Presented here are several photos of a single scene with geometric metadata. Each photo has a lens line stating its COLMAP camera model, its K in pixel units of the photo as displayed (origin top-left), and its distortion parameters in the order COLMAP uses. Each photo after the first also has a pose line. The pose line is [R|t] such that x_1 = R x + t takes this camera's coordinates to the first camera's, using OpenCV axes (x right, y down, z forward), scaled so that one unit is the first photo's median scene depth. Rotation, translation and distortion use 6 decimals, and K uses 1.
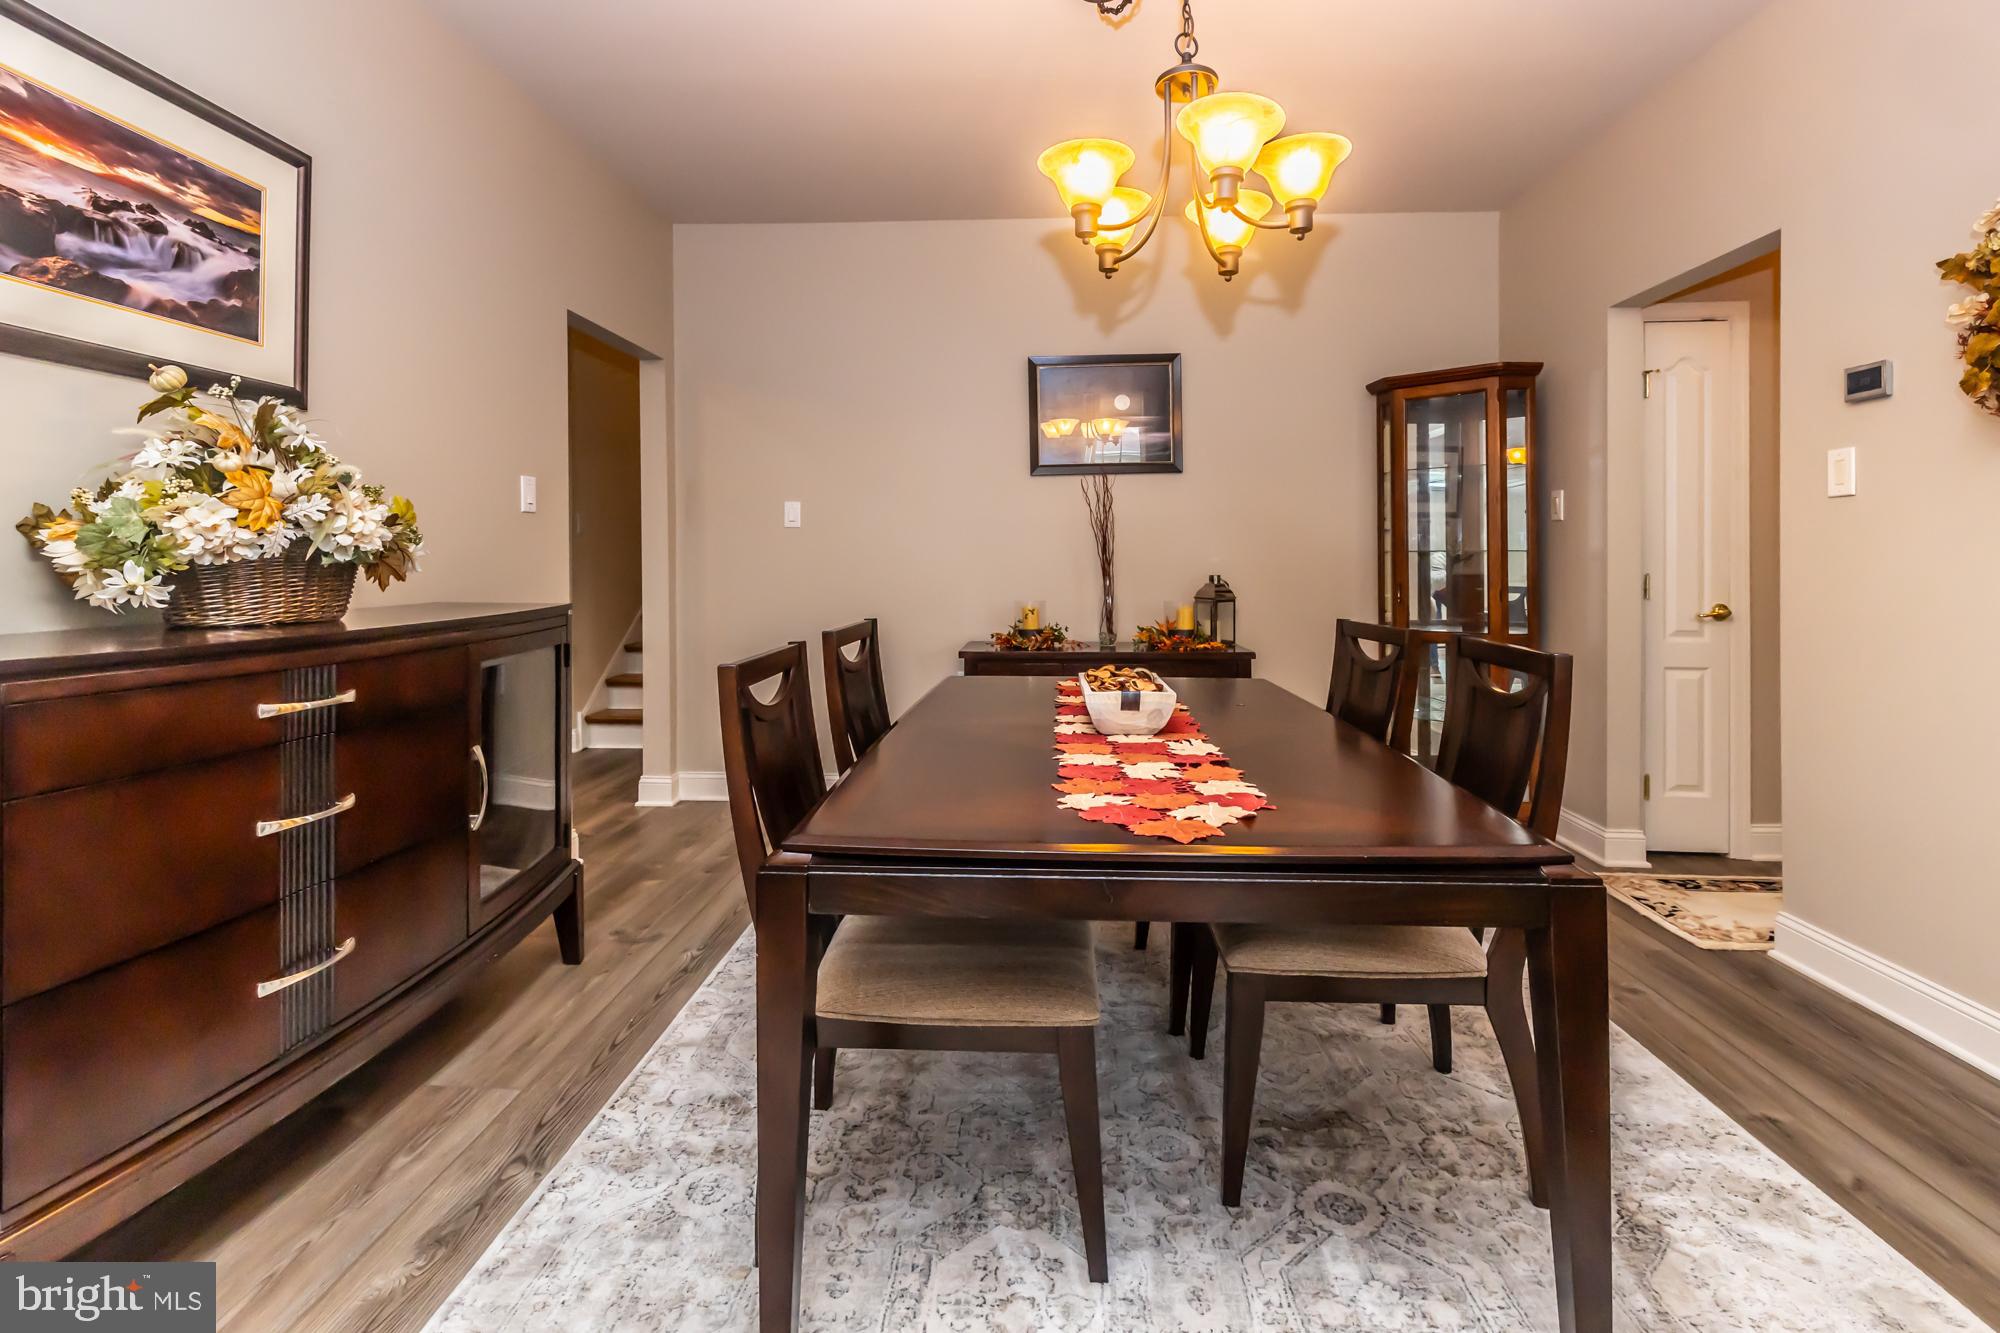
lens RADIAL K [[891.9, 0, 1008.1], [0, 891.9, 557.2], [0, 0, 1]] dist [0.011253, -0.000279]
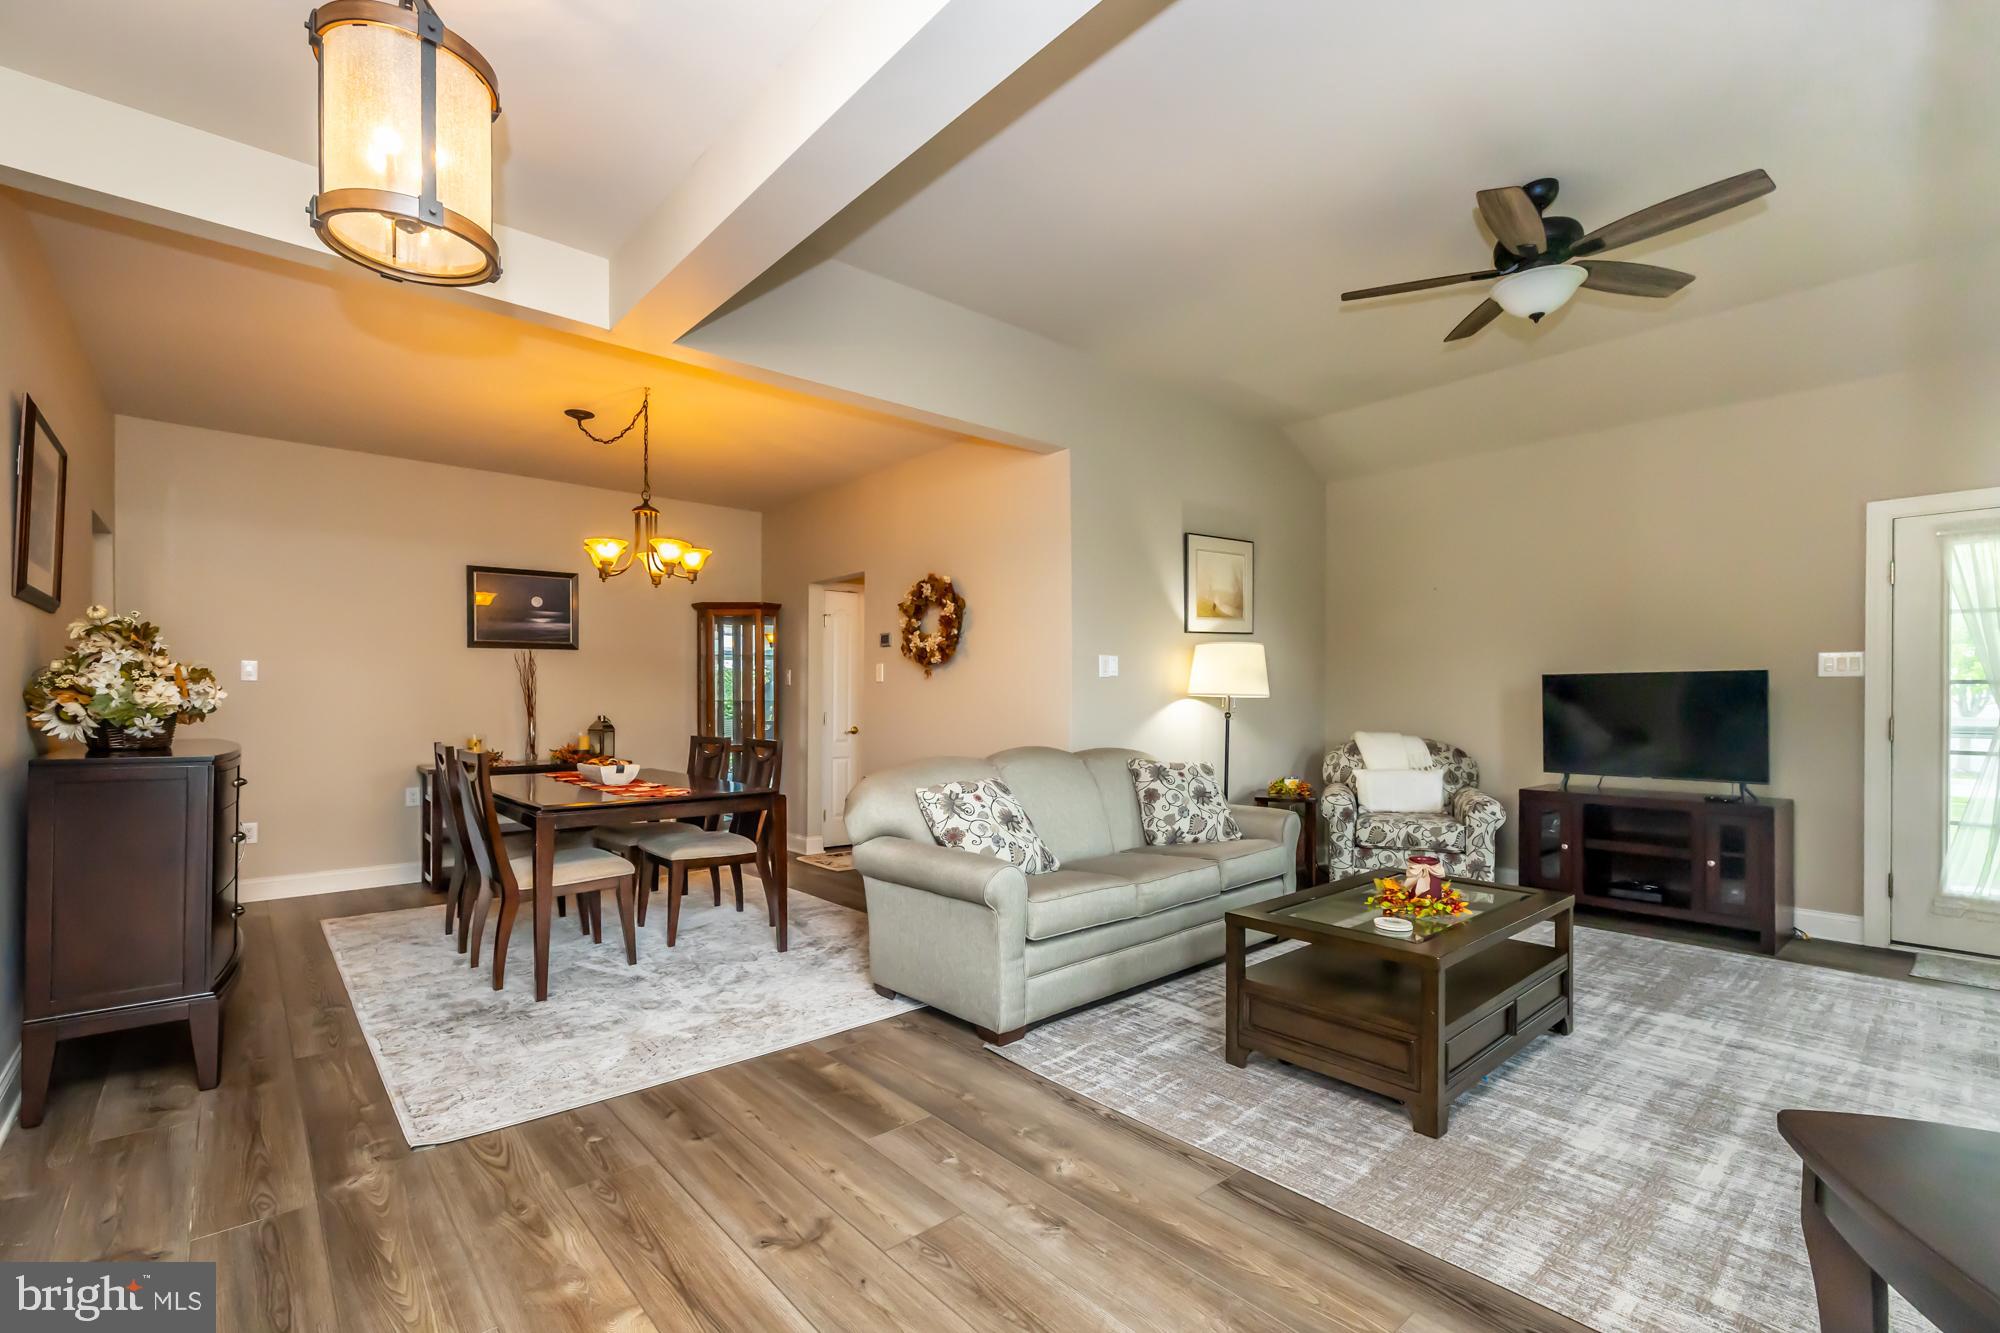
lens RADIAL K [[874.4, 0, 985.6], [0, 874.4, 694.5], [0, 0, 1]] dist [-0.003273, -0.000162]
pose [[0.727851, 0.005418, 0.685714, -0.729639], [-0.003317, 0.999985, -0.004381, -0.027292], [-0.685727, 0.000914, 0.727858, -1.312448]]
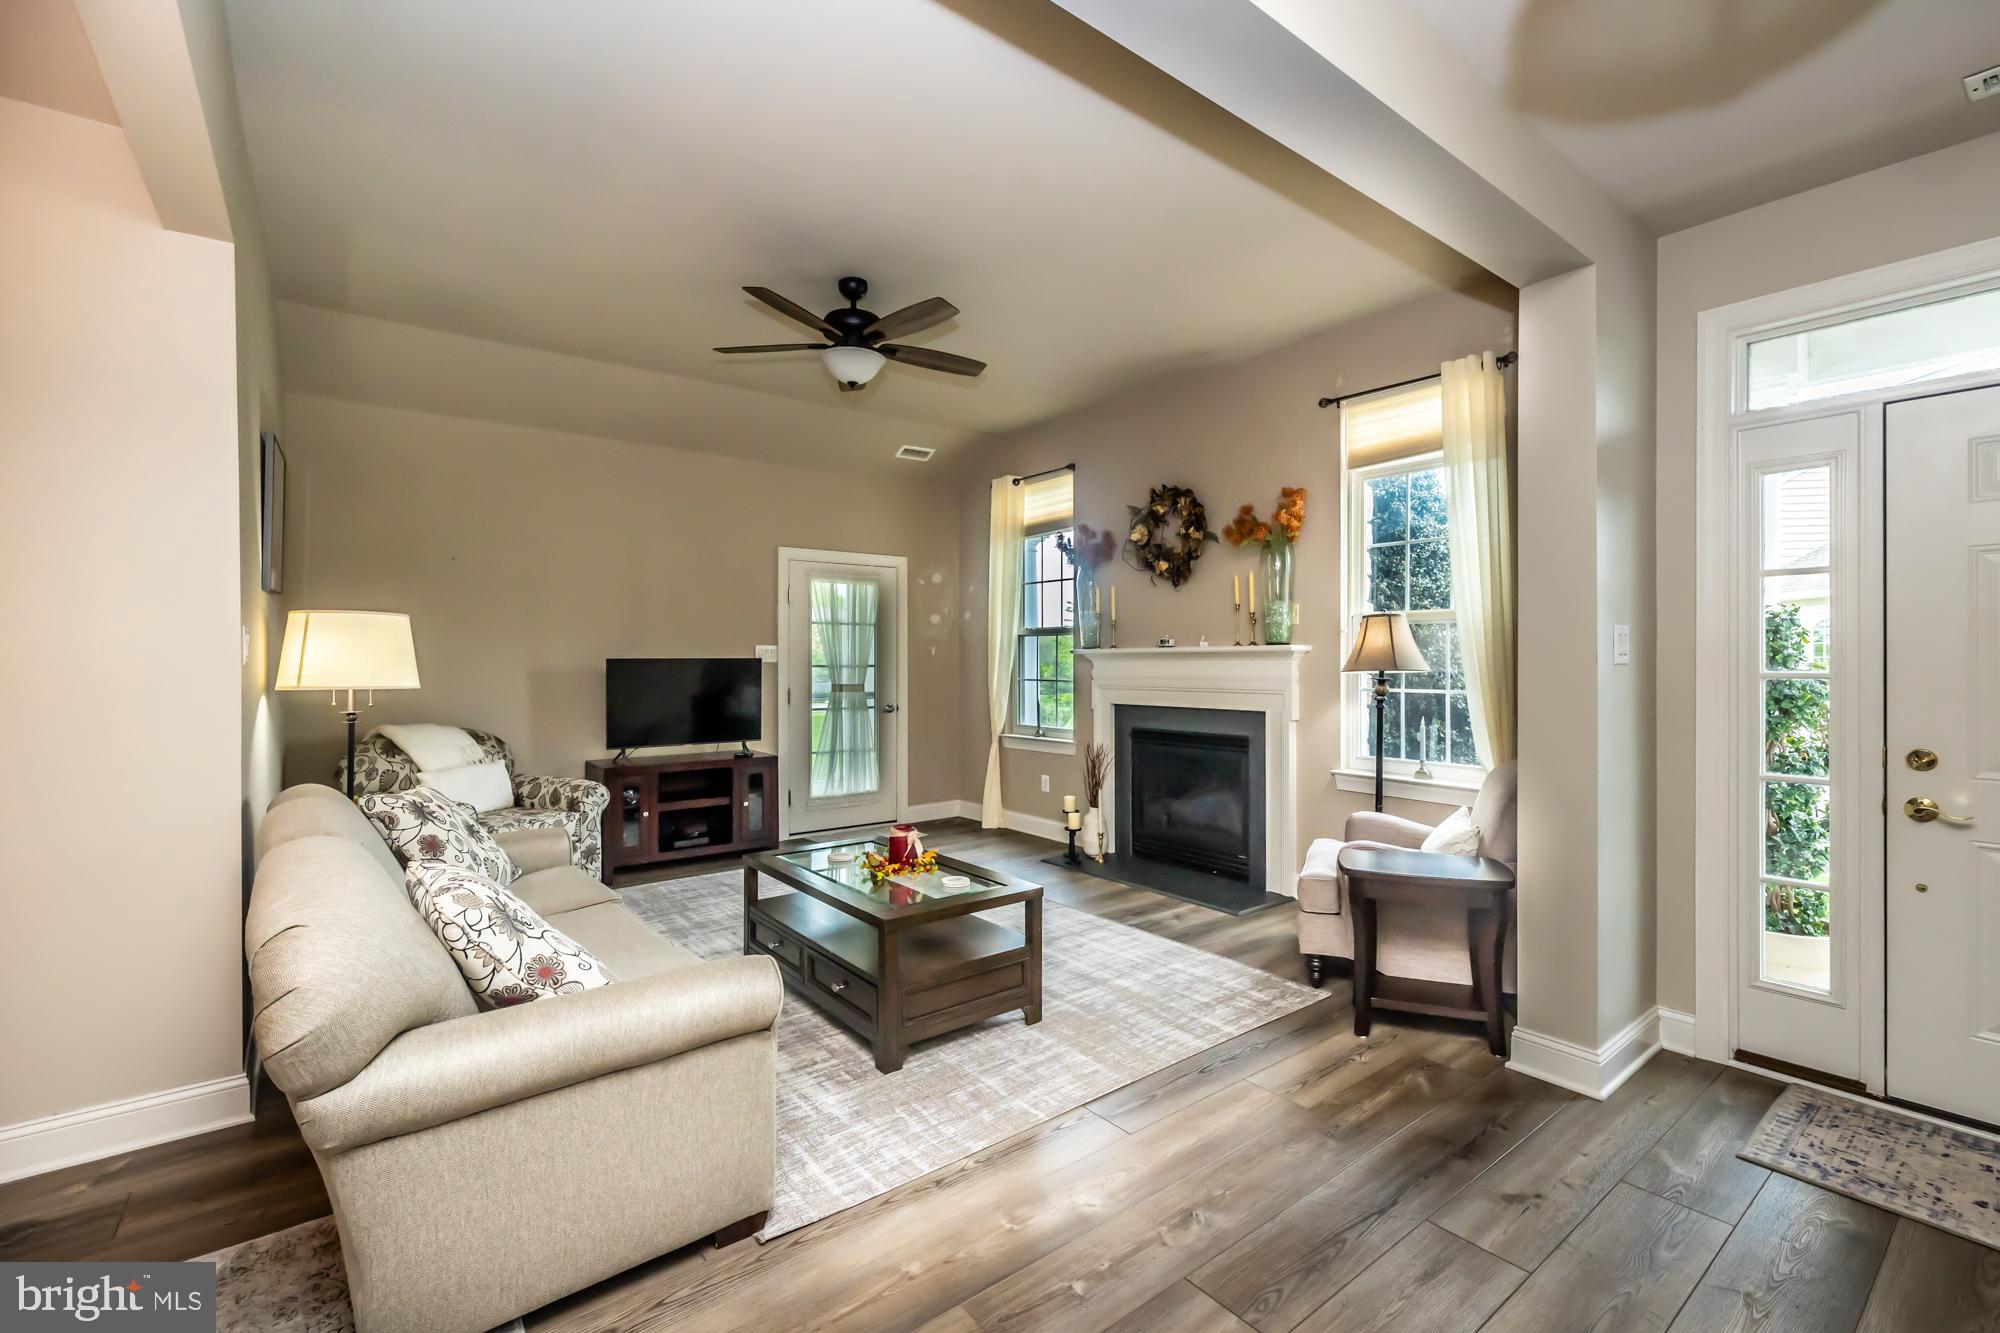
lens RADIAL K [[858.8, 0, 994.9], [0, 858.8, 660.1], [0, 0, 1]] dist [-0.001188, -0.000205]
pose [[-0.643623, 0.001411, 0.765341, -0.618948], [0.001241, 0.999999, -0.000800, -0.095086], [-0.765341, 0.000434, -0.643624, 0.257454]]
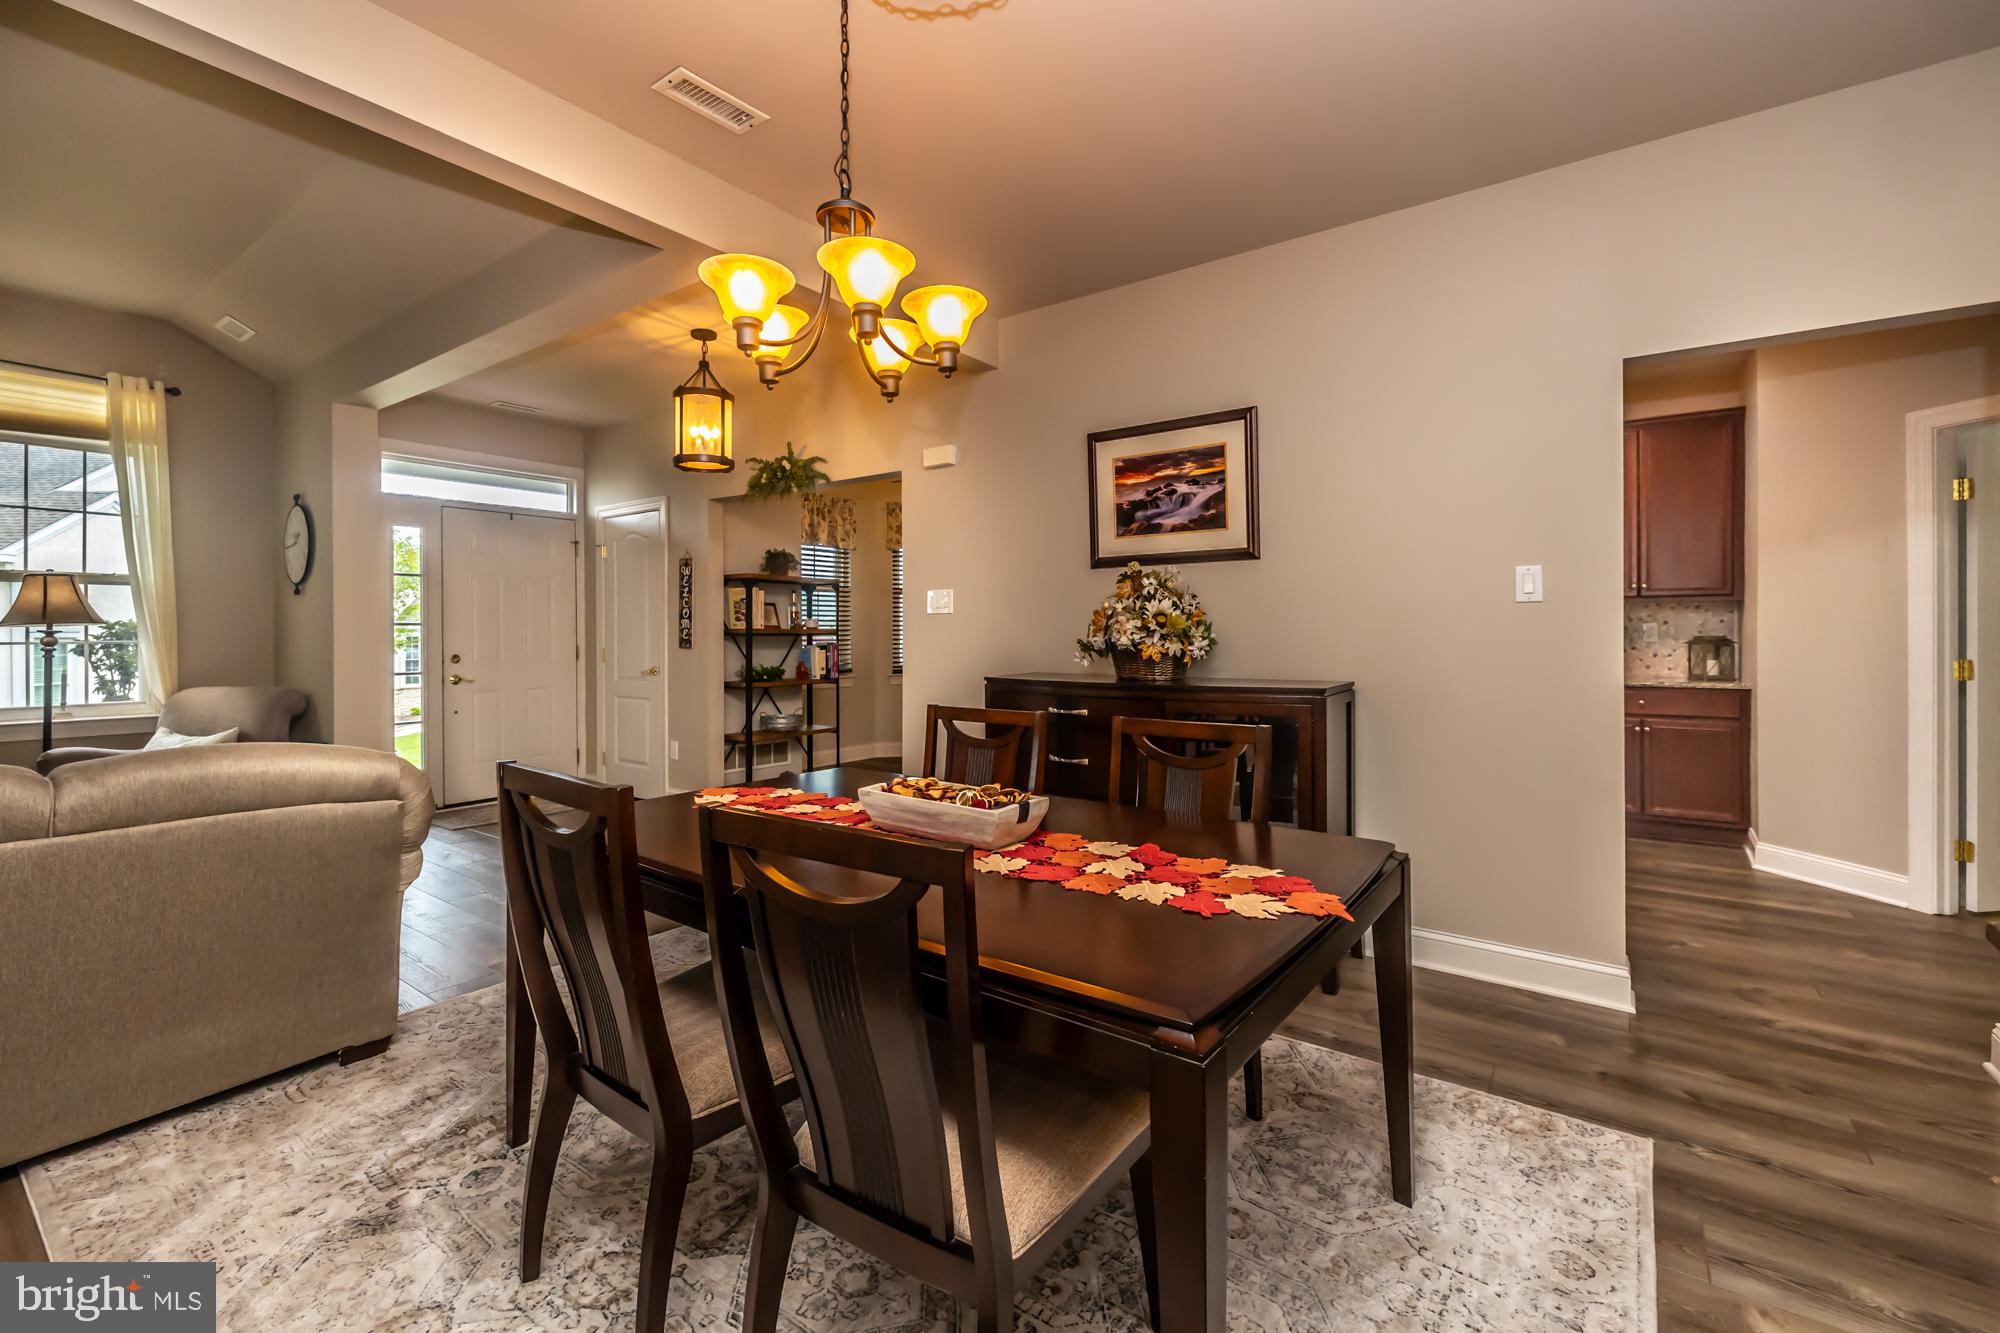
lens RADIAL K [[879.4, 0, 996.6], [0, 879.4, 638.2], [0, 0, 1]] dist [0.010388, 0.000038]
pose [[-0.566461, 0.007632, -0.824053, 0.975097], [0.004574, 0.999971, 0.006117, -0.030417], [0.824076, -0.000304, -0.566480, 1.756190]]
